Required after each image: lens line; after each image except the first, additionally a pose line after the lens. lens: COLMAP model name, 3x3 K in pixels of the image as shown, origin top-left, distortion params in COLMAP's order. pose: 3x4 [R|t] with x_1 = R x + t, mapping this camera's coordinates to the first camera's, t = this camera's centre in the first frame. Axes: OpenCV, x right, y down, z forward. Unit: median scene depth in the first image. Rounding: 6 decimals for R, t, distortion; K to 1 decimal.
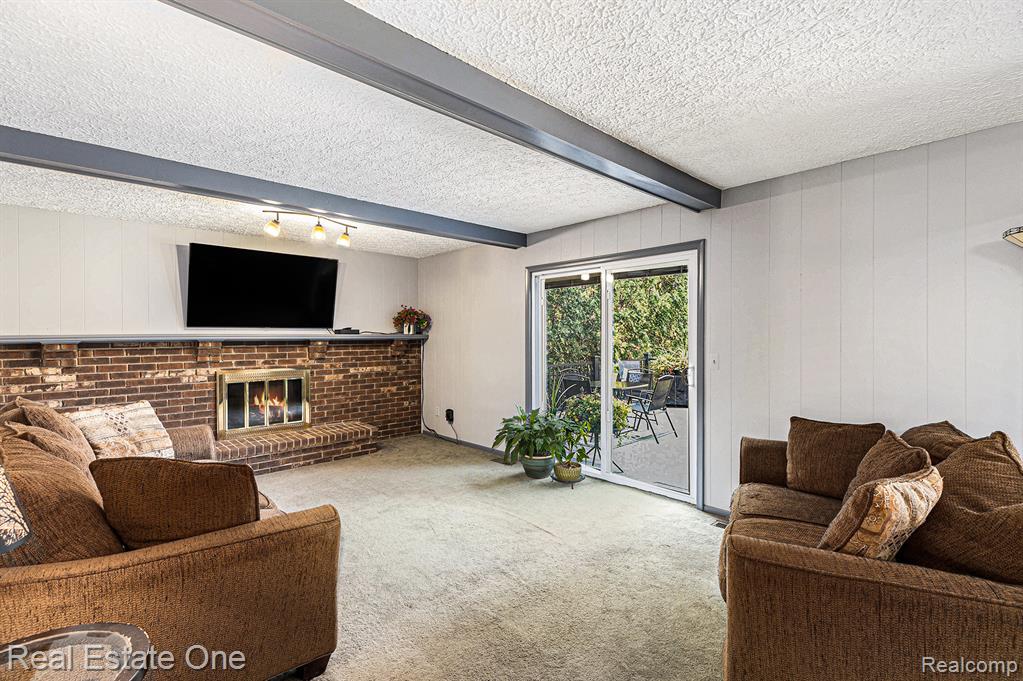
lens RADIAL K [[463.6, 0, 512.4], [0, 463.6, 338.2], [0, 0, 1]] dist [0.003875, -0.000185]
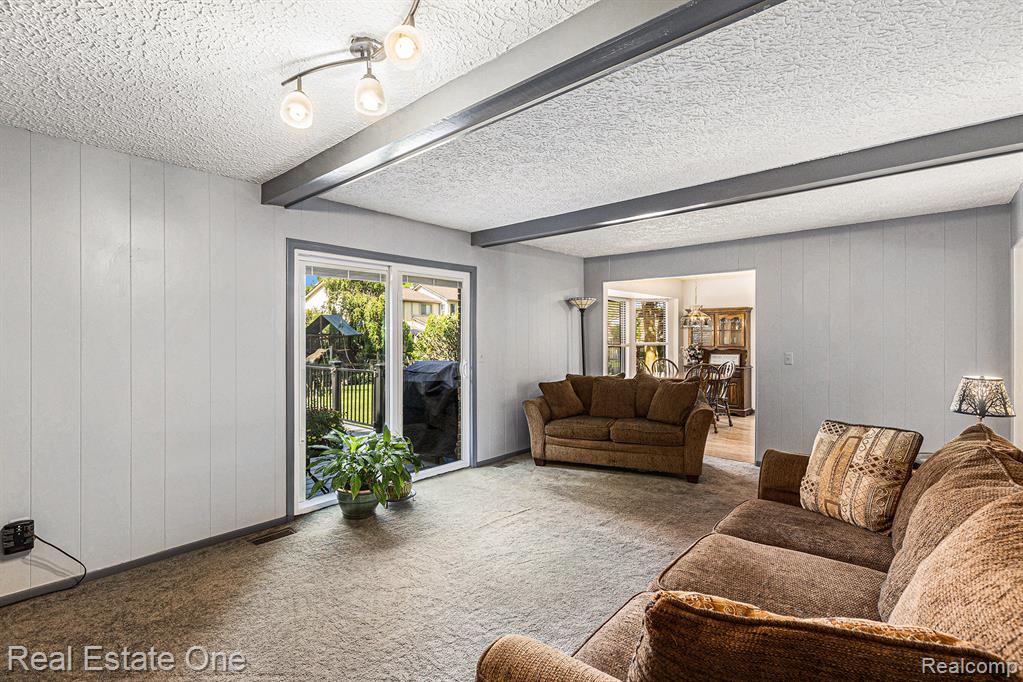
lens RADIAL K [[463.6, 0, 512.5], [0, 463.6, 338.2], [0, 0, 1]] dist [0.003875, -0.000185]
pose [[-0.082576, -0.002079, 0.996583, -0.875648], [0.003674, 0.999990, 0.002391, -0.007591], [-0.996578, 0.003859, -0.082567, 0.929829]]
